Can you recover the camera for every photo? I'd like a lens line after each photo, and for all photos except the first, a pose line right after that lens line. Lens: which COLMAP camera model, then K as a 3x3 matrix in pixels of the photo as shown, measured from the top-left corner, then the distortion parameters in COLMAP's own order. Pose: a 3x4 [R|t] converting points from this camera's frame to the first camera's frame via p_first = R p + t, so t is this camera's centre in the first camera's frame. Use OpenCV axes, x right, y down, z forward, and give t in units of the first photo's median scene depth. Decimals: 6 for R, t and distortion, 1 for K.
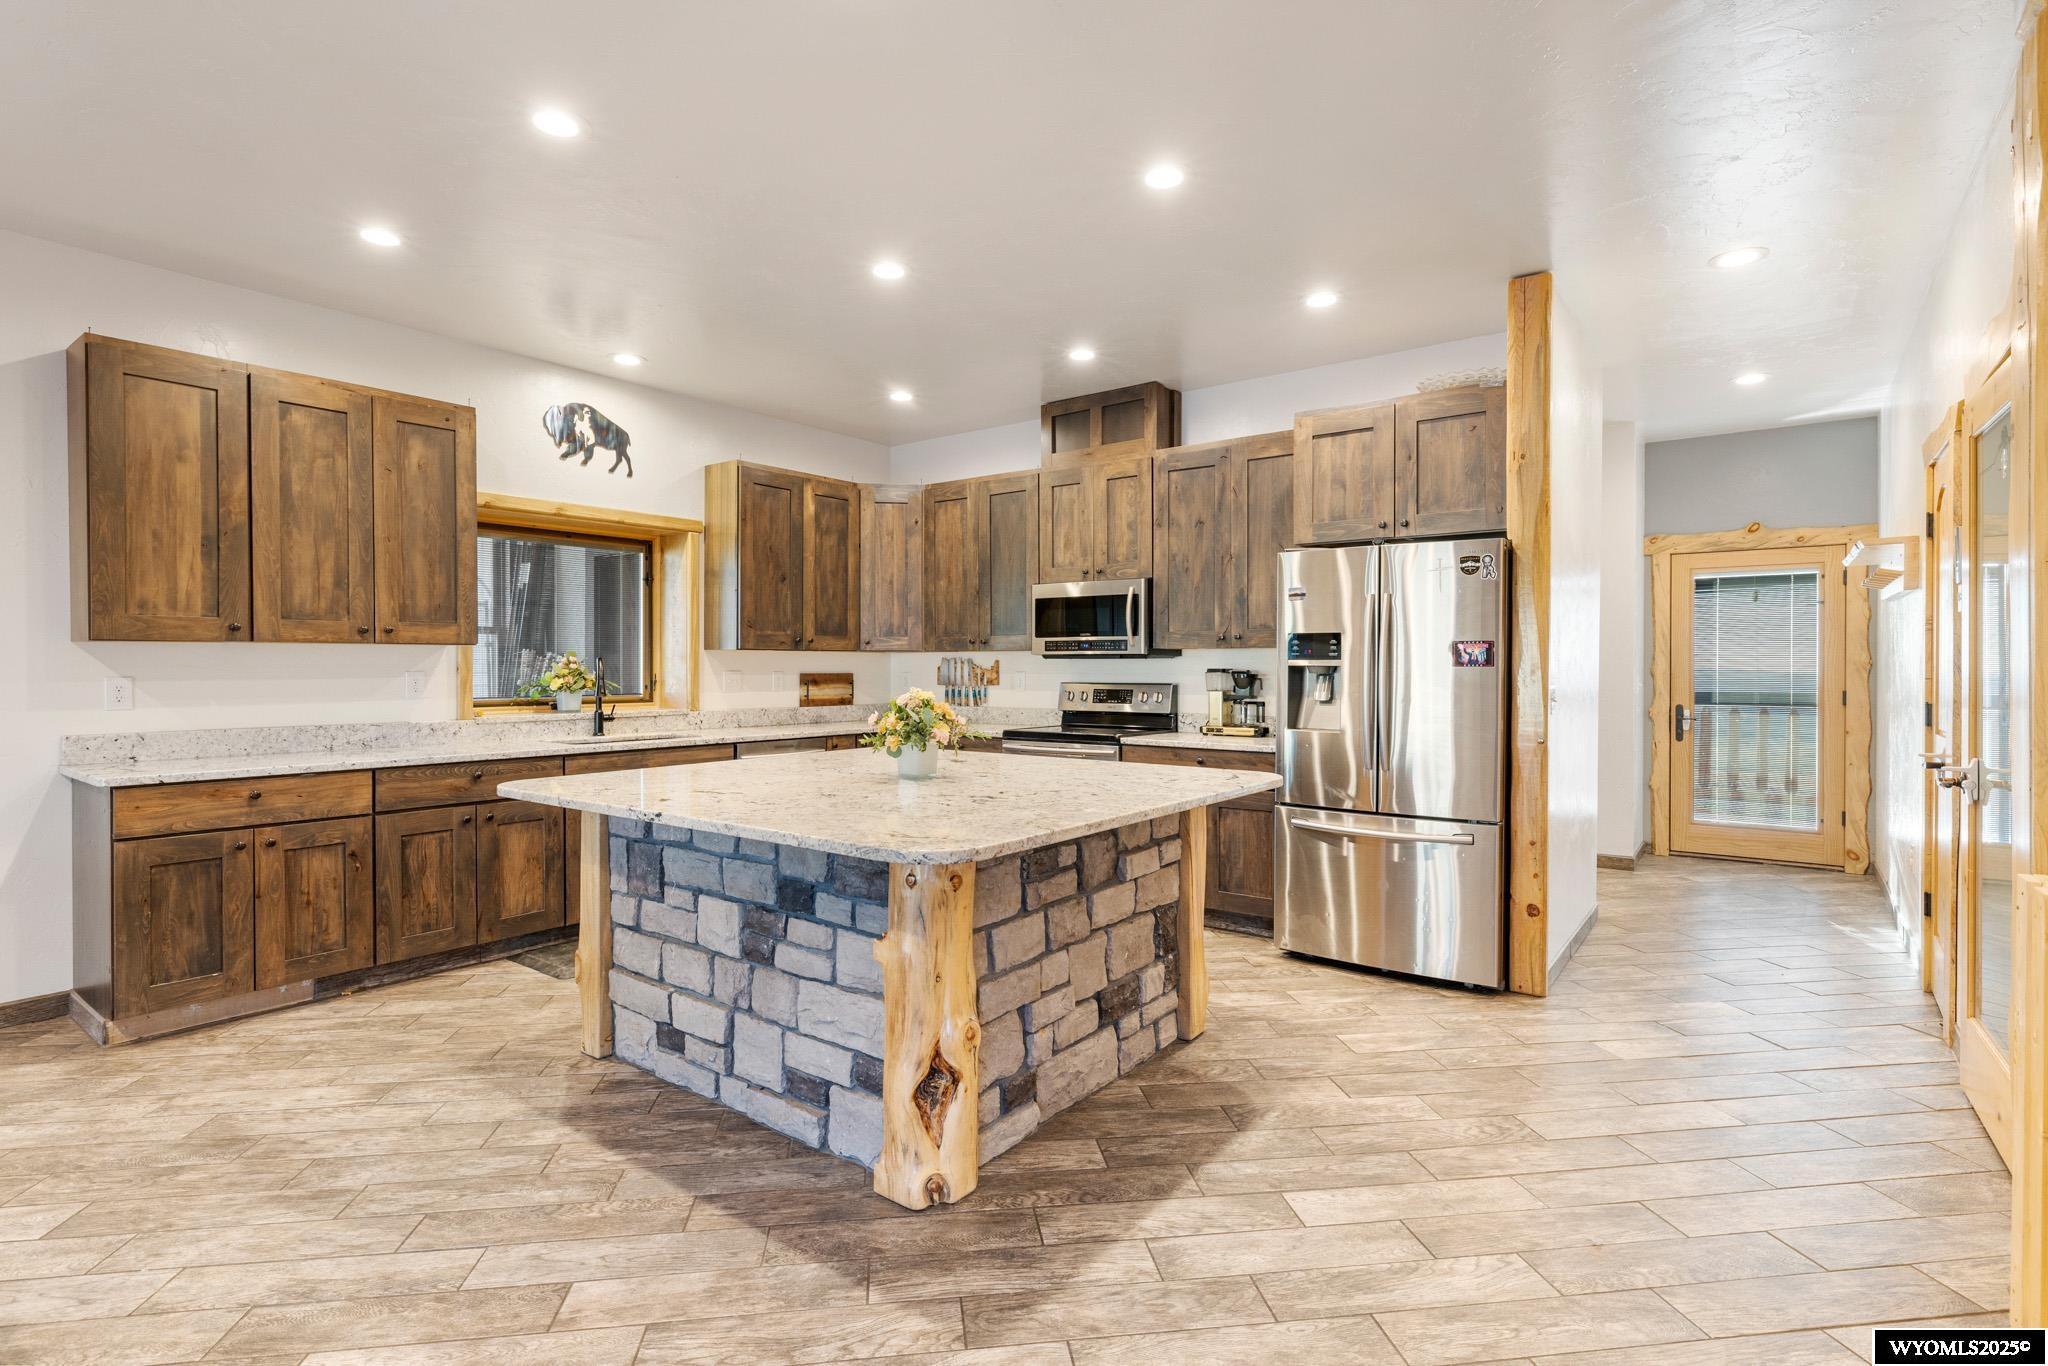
lens RADIAL K [[972.7, 0, 1031.8], [0, 972.7, 673.8], [0, 0, 1]] dist [-0.001893, -0.001101]
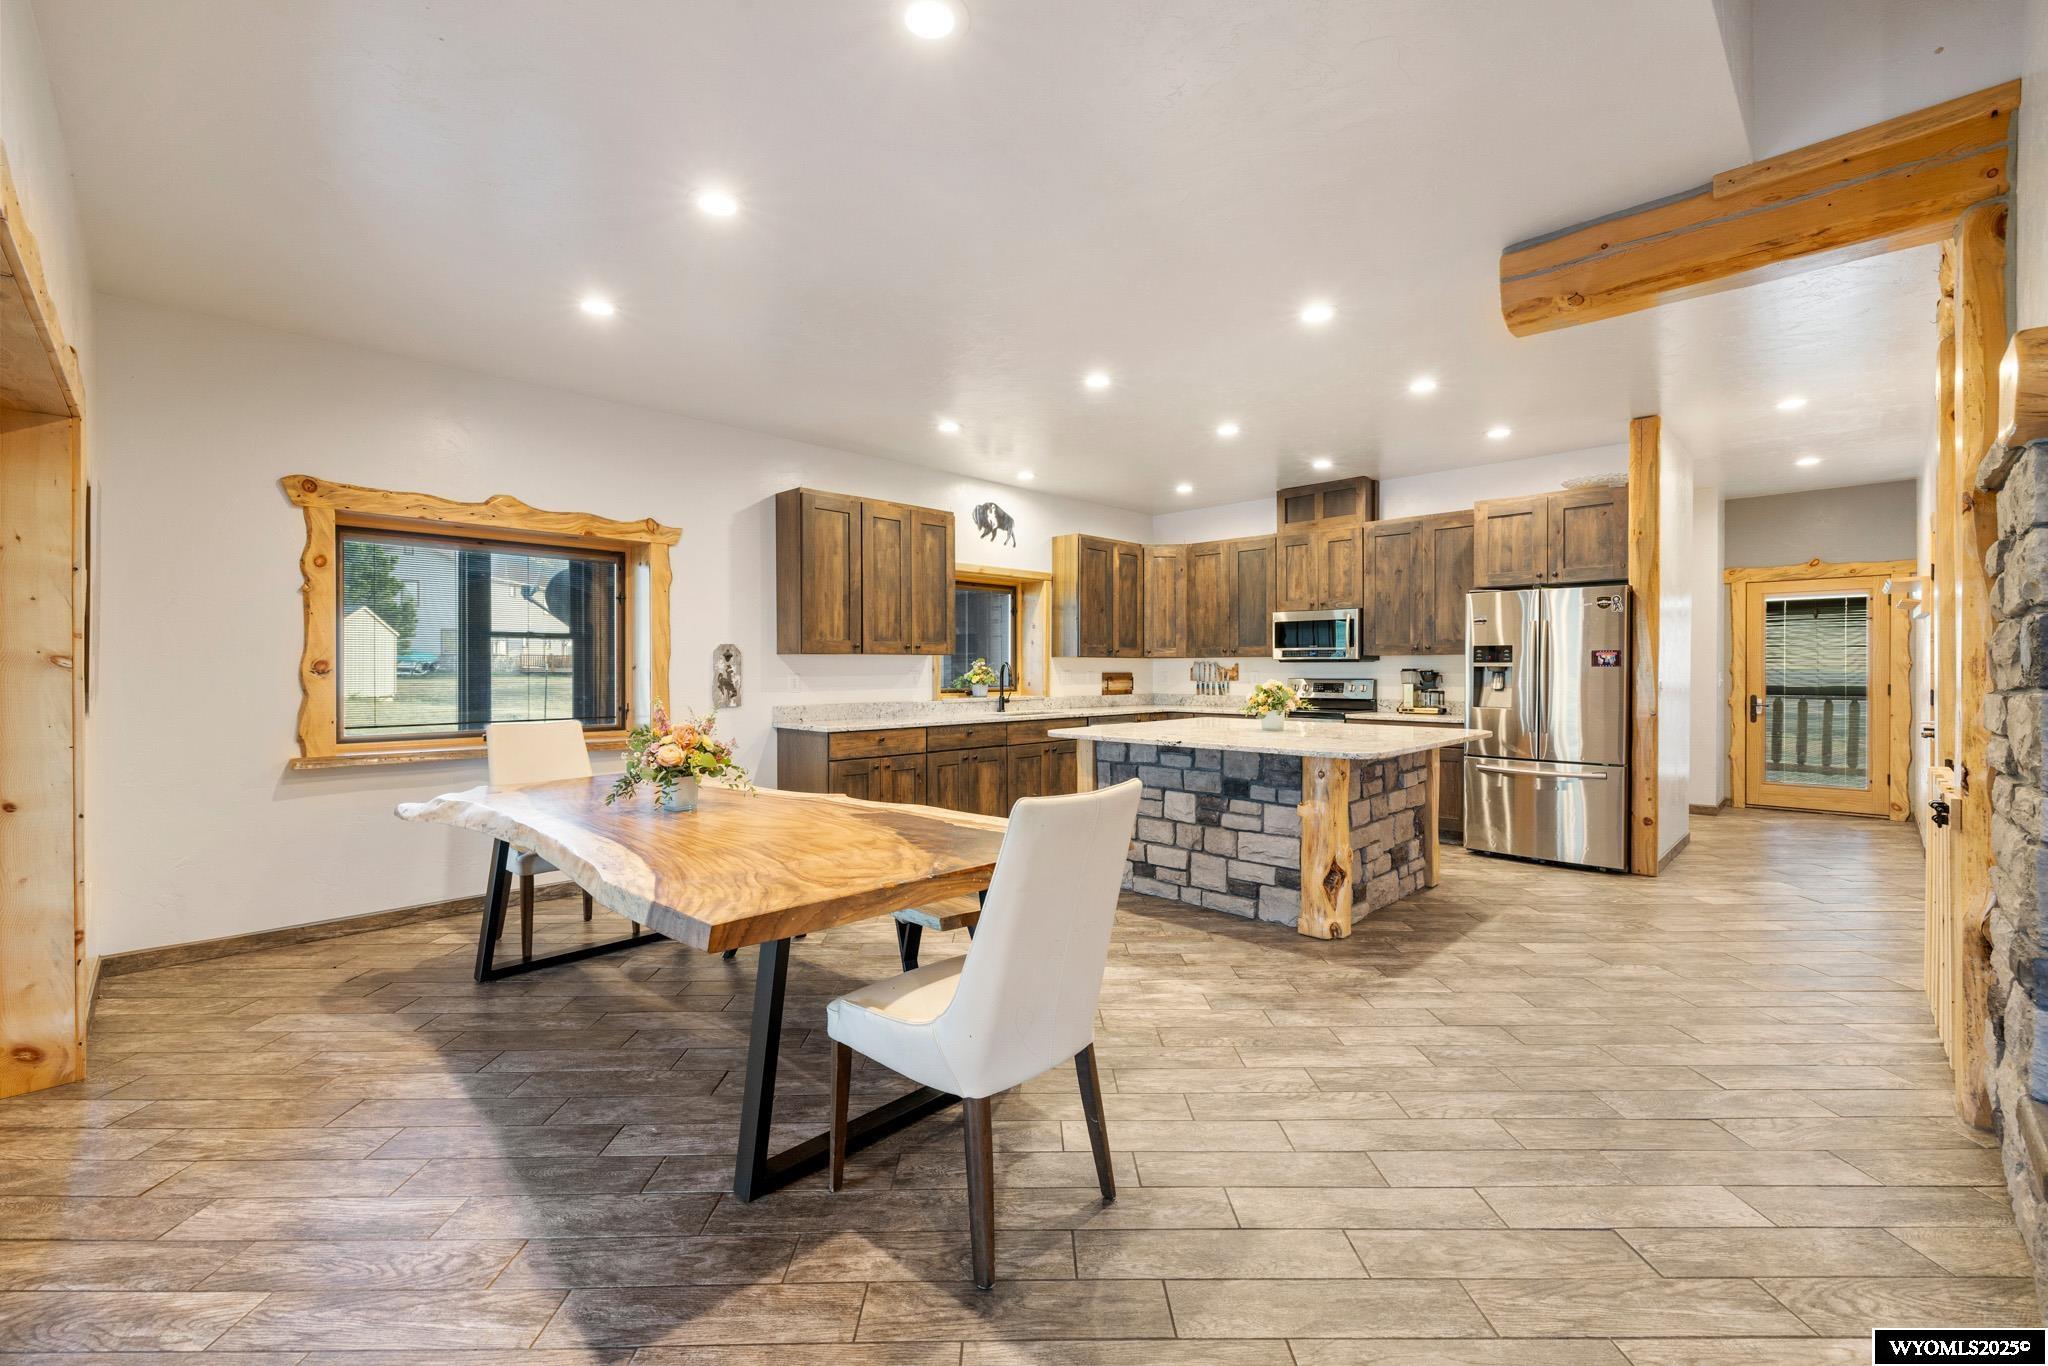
lens RADIAL K [[848.4, 0, 1025.7], [0, 848.4, 674.9], [0, 0, 1]] dist [0.001551, 0.000188]
pose [[0.992184, -0.001071, -0.124775, -0.299420], [0.001007, 0.999999, -0.000582, 0.005620], [0.124776, 0.000452, 0.992185, -0.470119]]
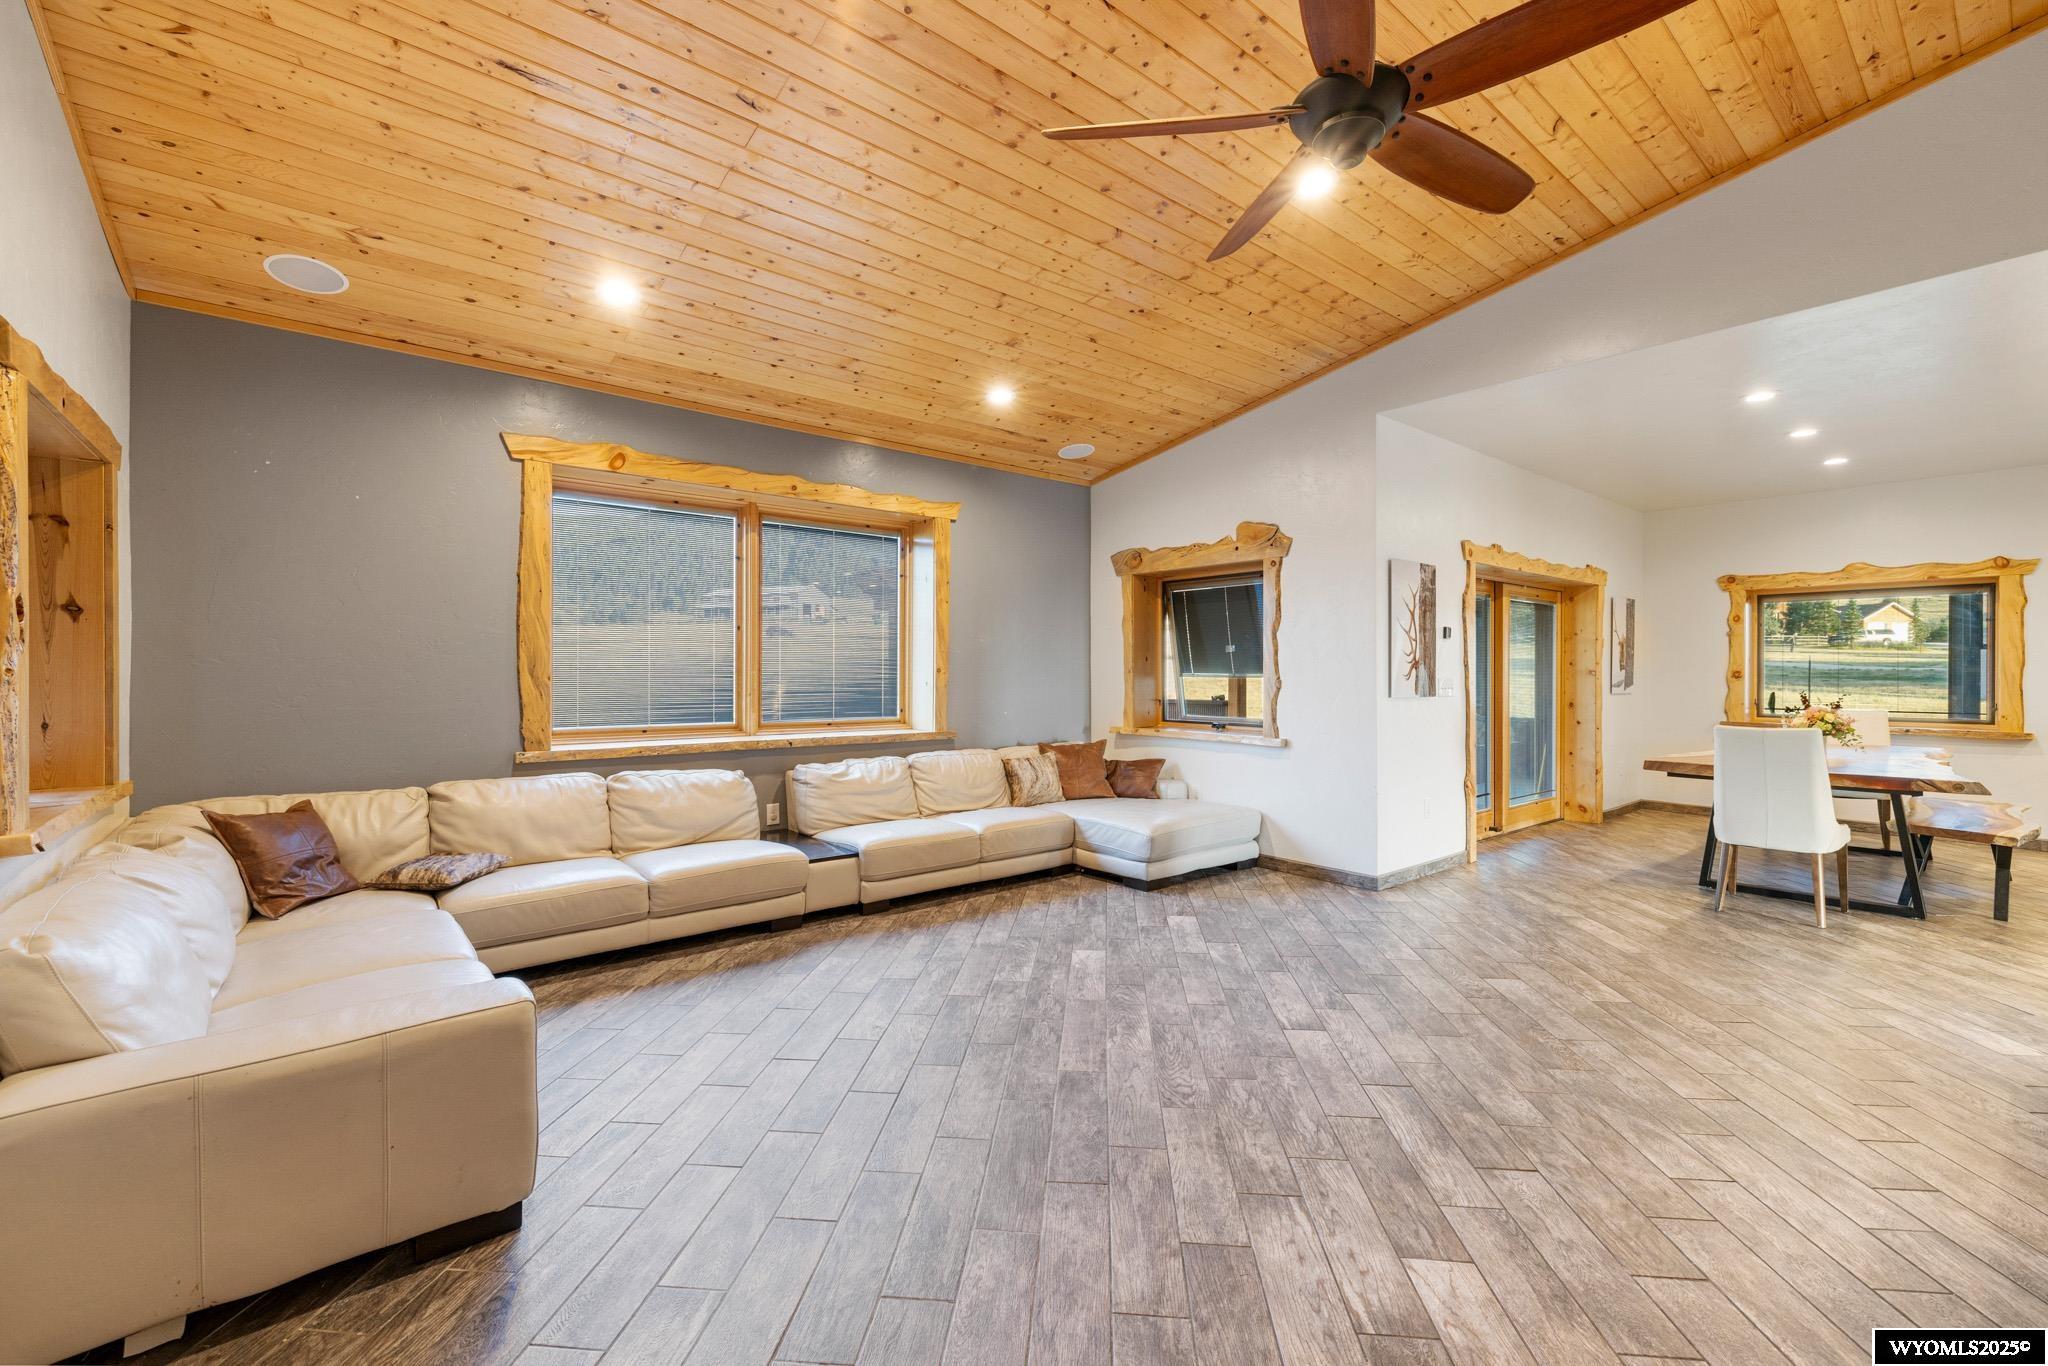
lens RADIAL K [[870.6, 0, 1004.8], [0, 870.6, 667.6], [0, 0, 1]] dist [0.000791, 0.000210]
pose [[-0.240661, -0.009326, -0.970564, 1.056134], [-0.010654, 0.999919, -0.006967, 0.010765], [0.970551, 0.008663, -0.240741, -0.697558]]
